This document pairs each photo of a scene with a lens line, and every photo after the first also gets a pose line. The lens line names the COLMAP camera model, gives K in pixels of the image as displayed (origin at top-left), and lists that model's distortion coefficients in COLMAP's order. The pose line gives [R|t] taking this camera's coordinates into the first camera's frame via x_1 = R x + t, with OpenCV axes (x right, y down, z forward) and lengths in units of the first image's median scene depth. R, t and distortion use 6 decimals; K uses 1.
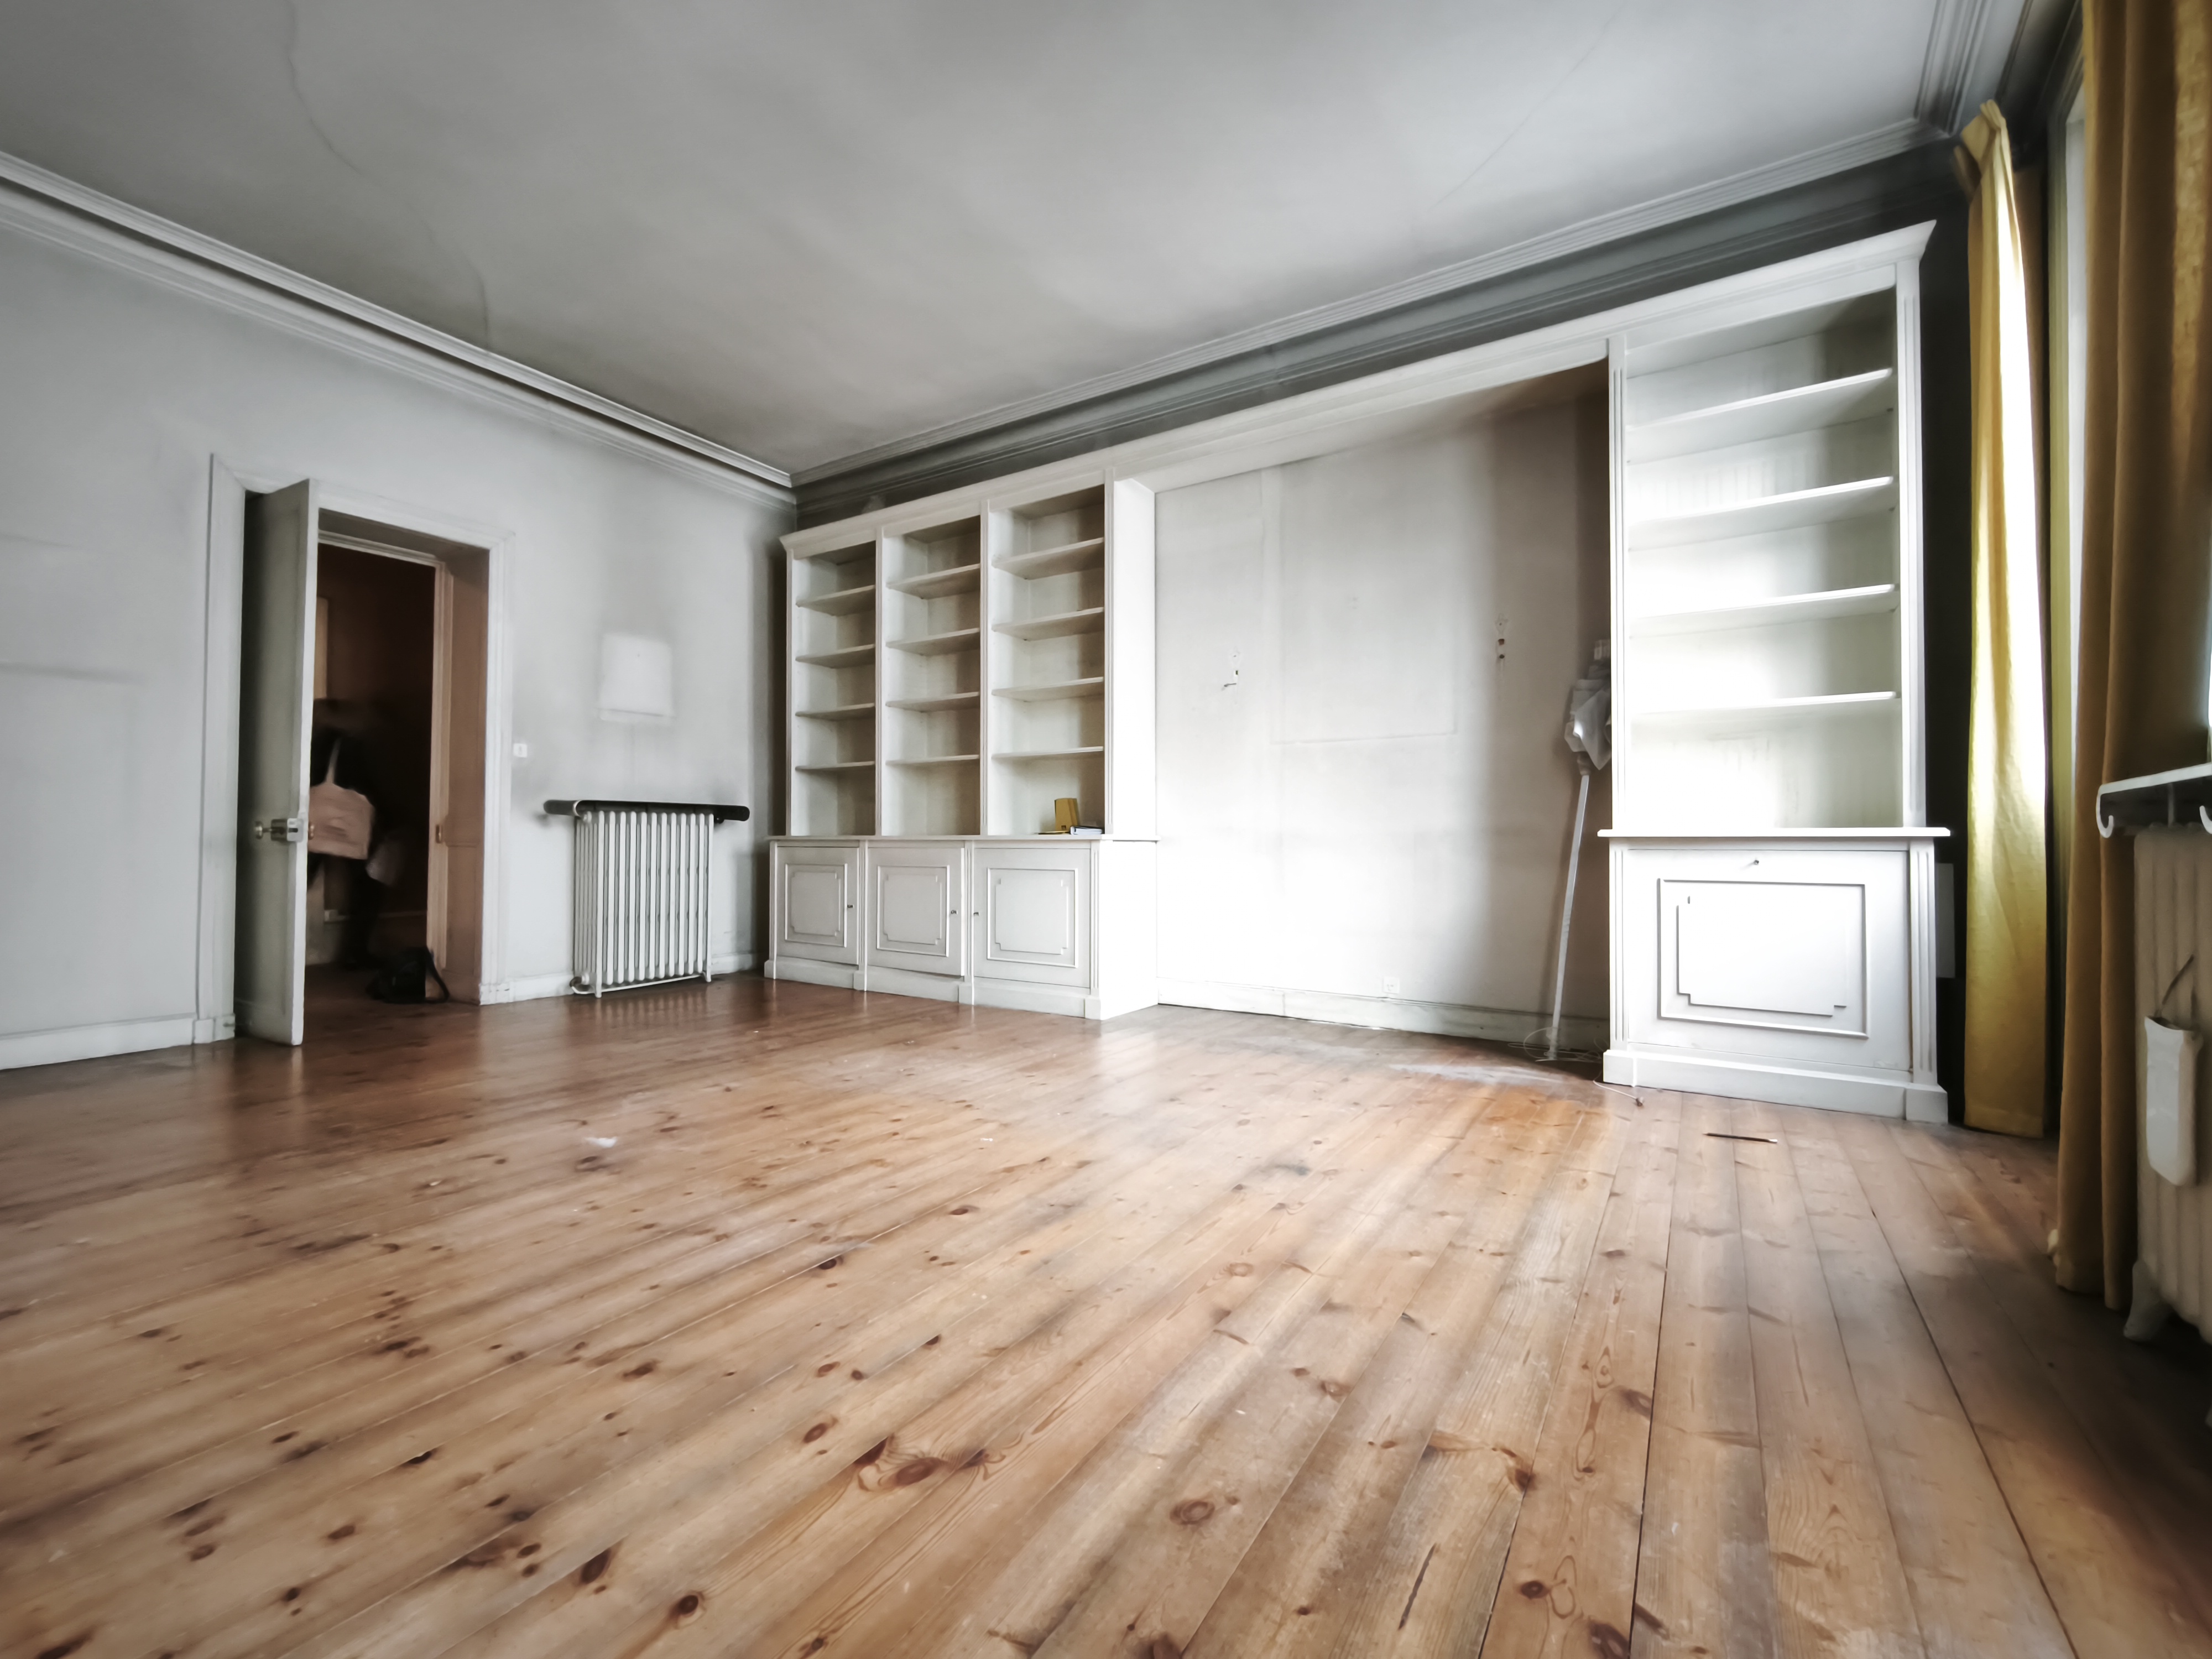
lens RADIAL K [[936.0, 0, 1110.2], [0, 936.0, 836.1], [0, 0, 1]] dist [-0.000131, -0.001233]
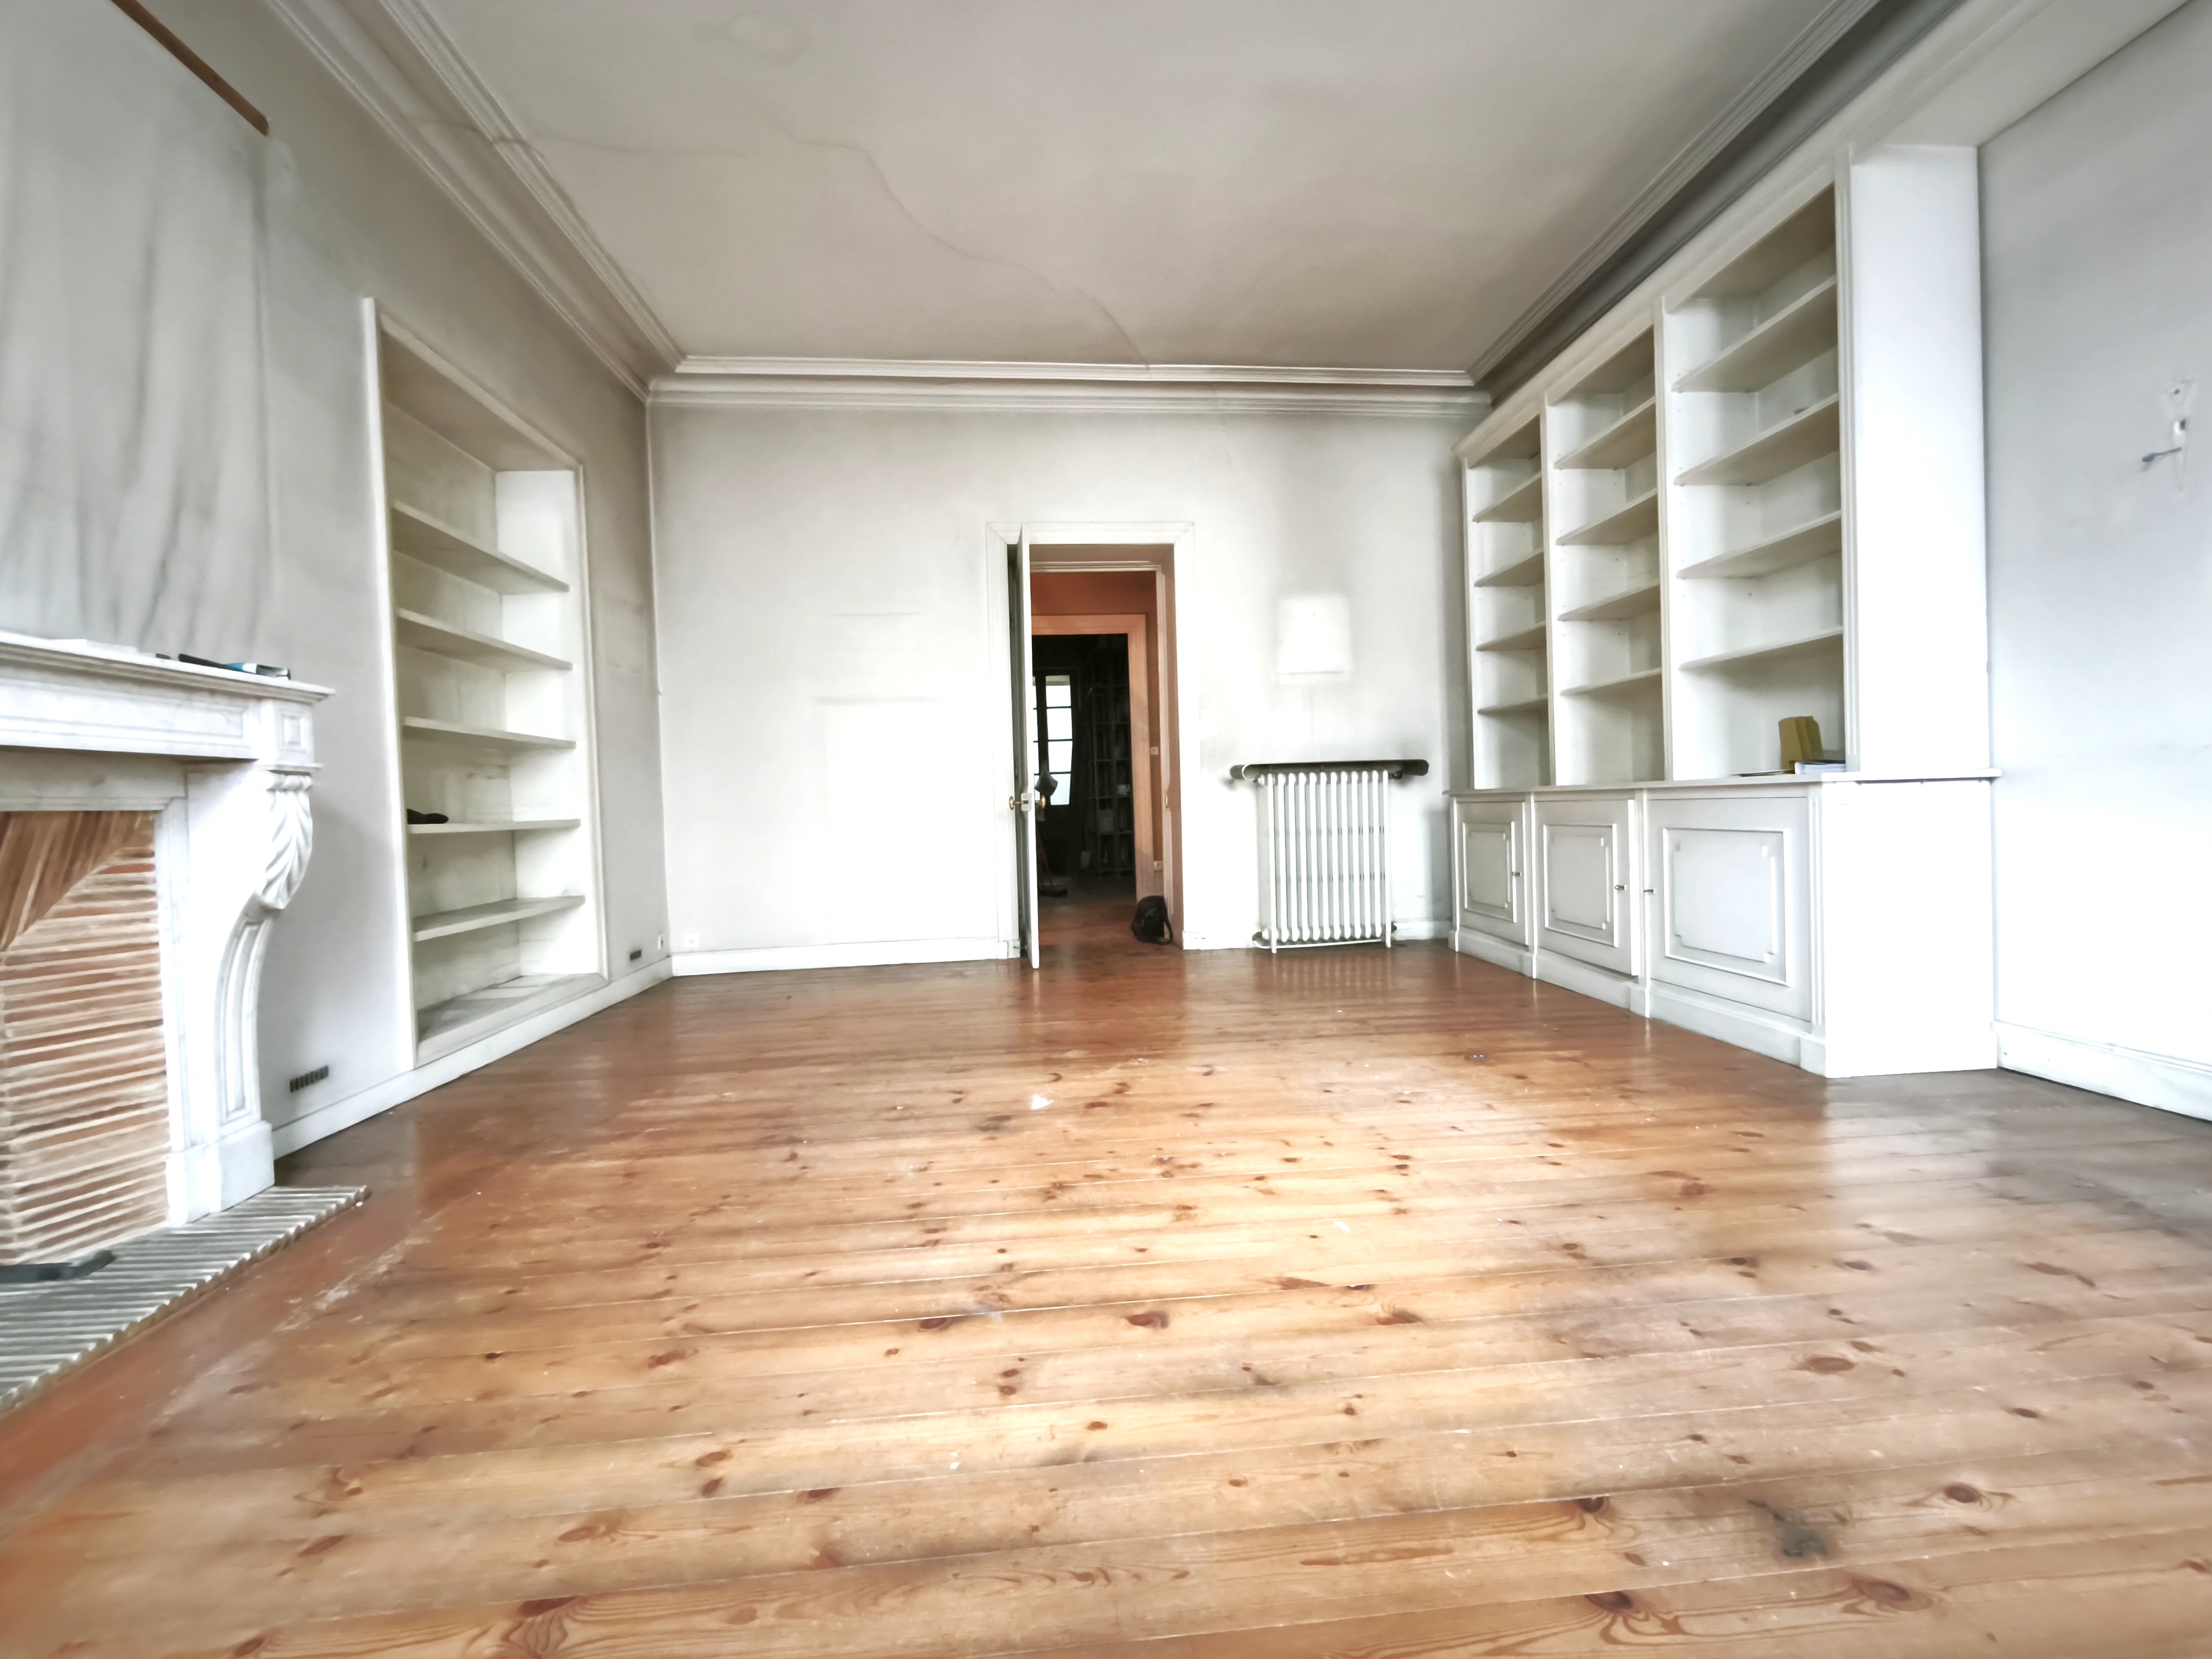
lens RADIAL K [[936.0, 0, 1111.9], [0, 936.0, 826.4], [0, 0, 1]] dist [-0.000131, -0.001233]
pose [[0.606279, -0.005739, -0.795231, 0.184988], [0.038269, 0.999026, 0.021967, 0.002489], [0.794331, -0.043751, 0.605908, 0.259910]]
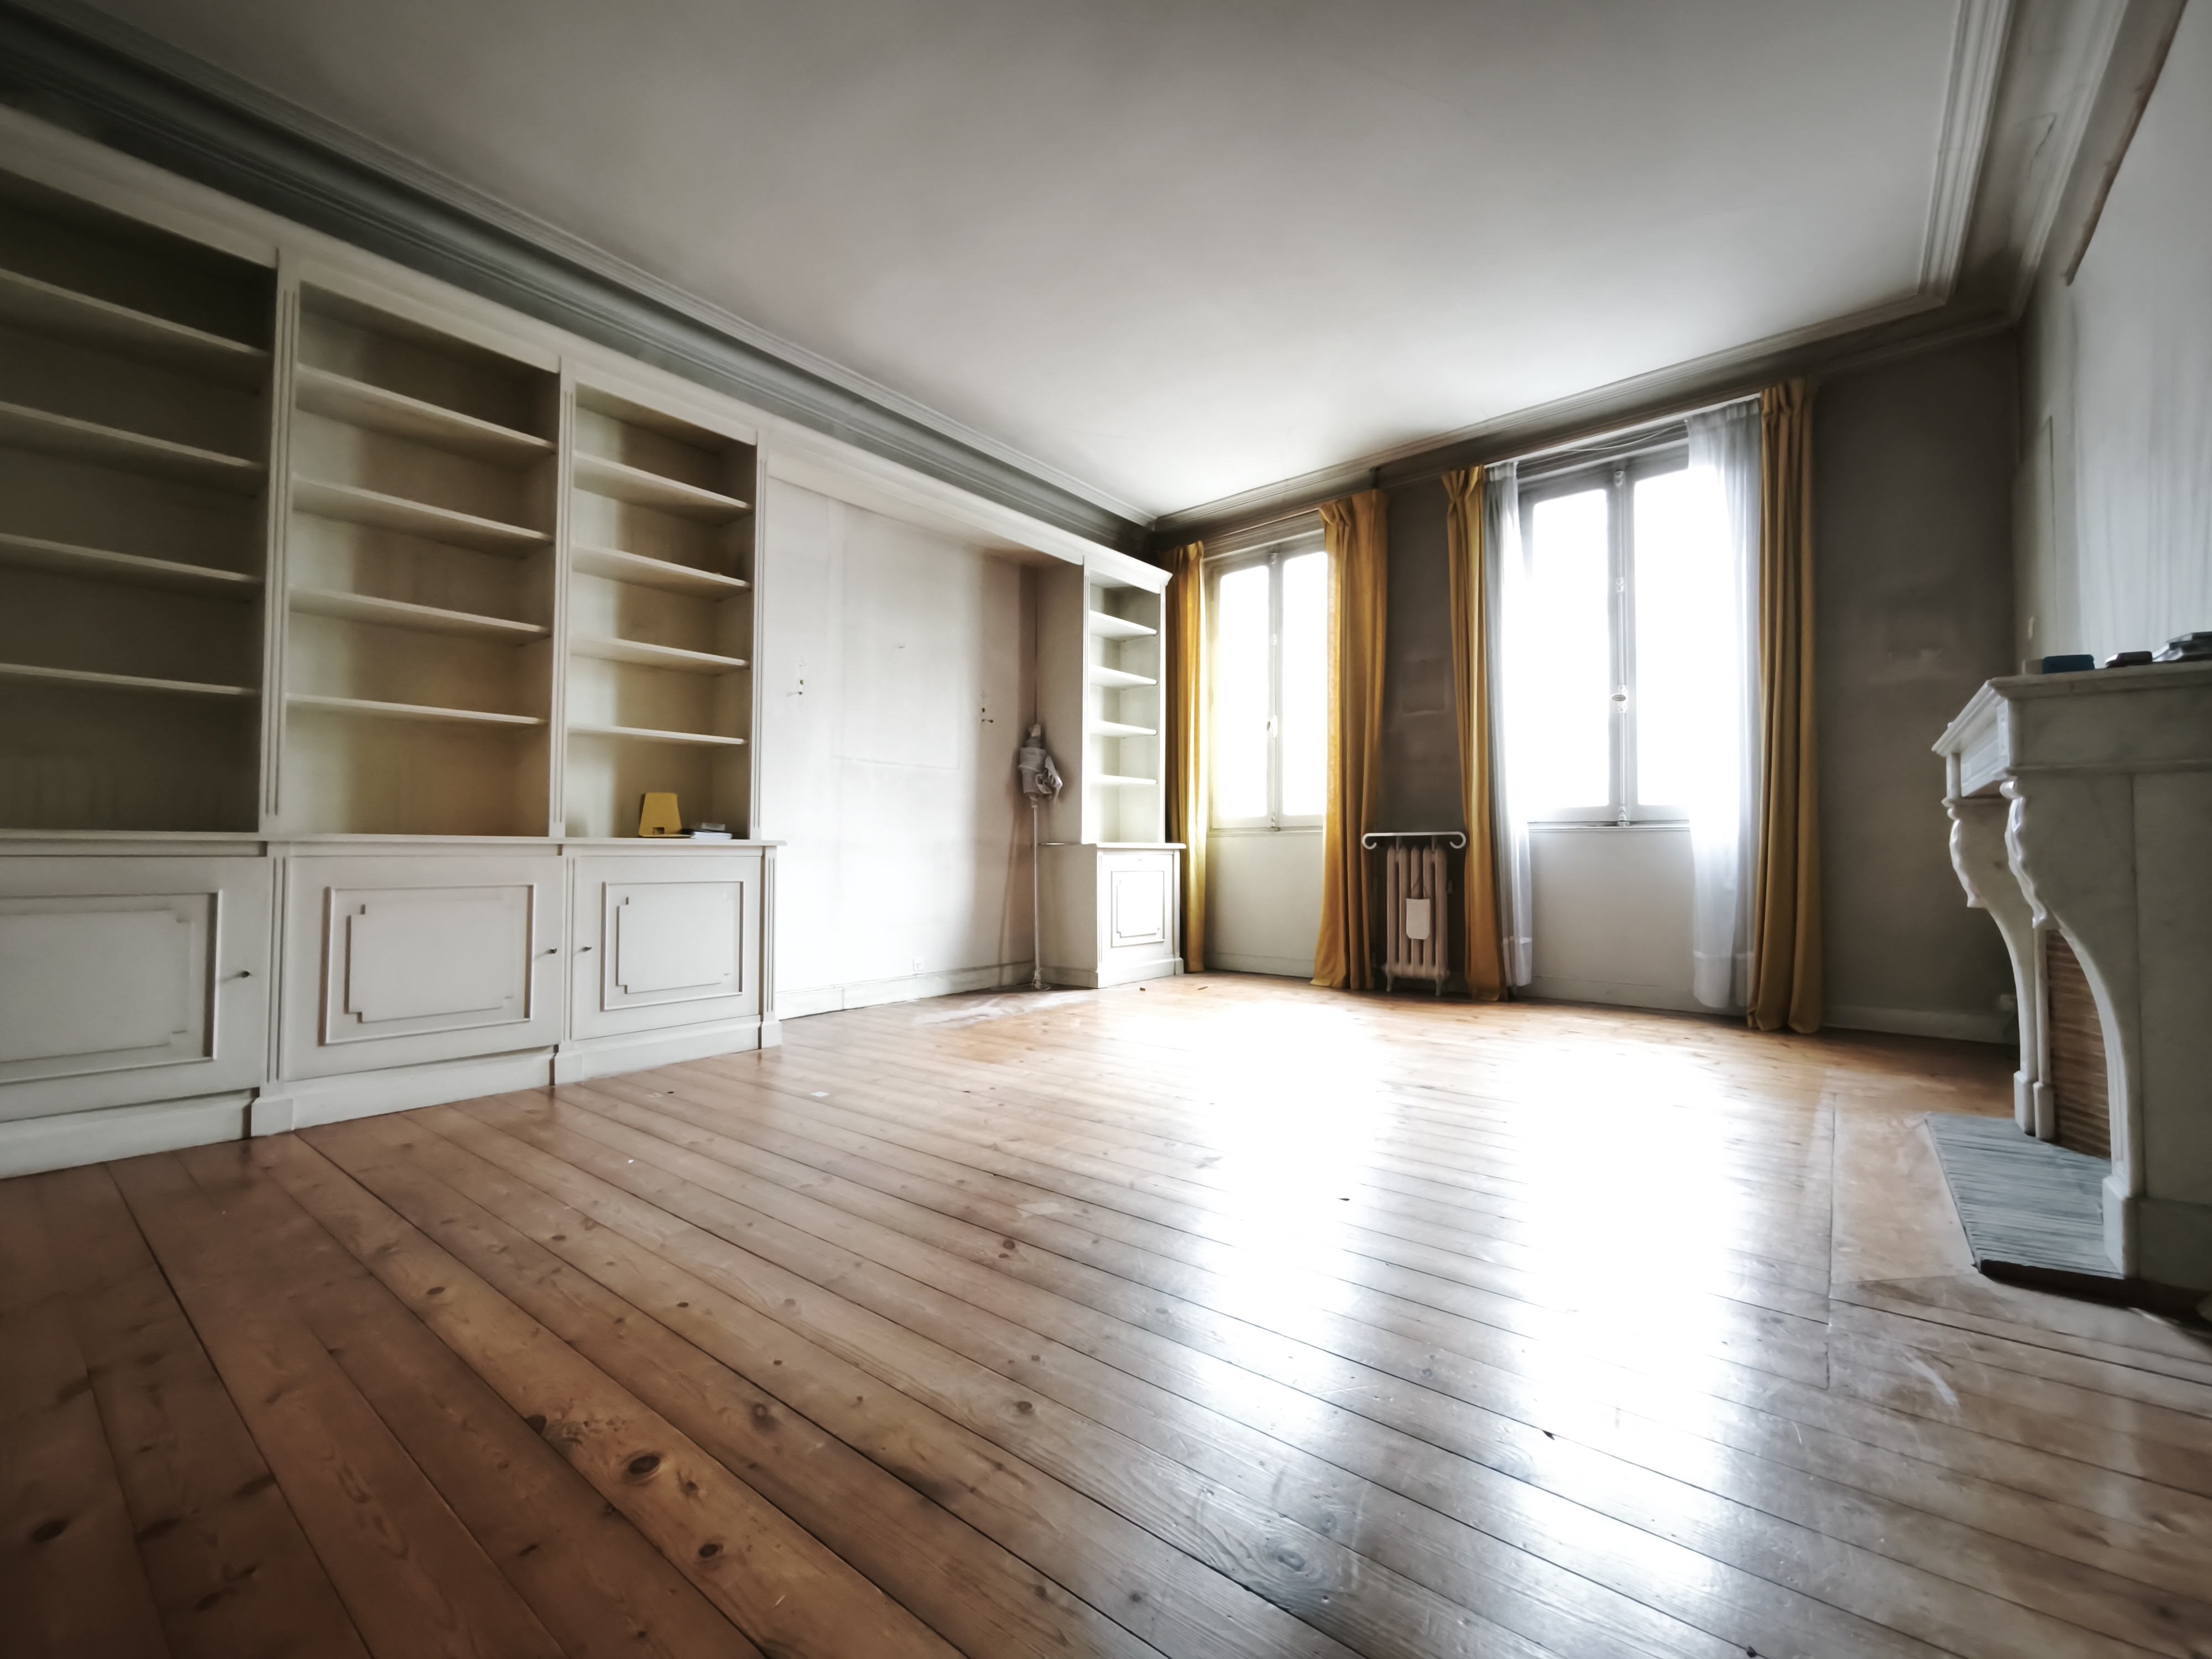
lens RADIAL K [[936.0, 0, 1112.9], [0, 936.0, 826.2], [0, 0, 1]] dist [-0.000131, -0.001233]
pose [[0.102246, 0.028489, 0.994351, -0.849617], [-0.010434, 0.999566, -0.027565, 0.007223], [-0.994704, -0.007556, 0.102499, 0.567499]]
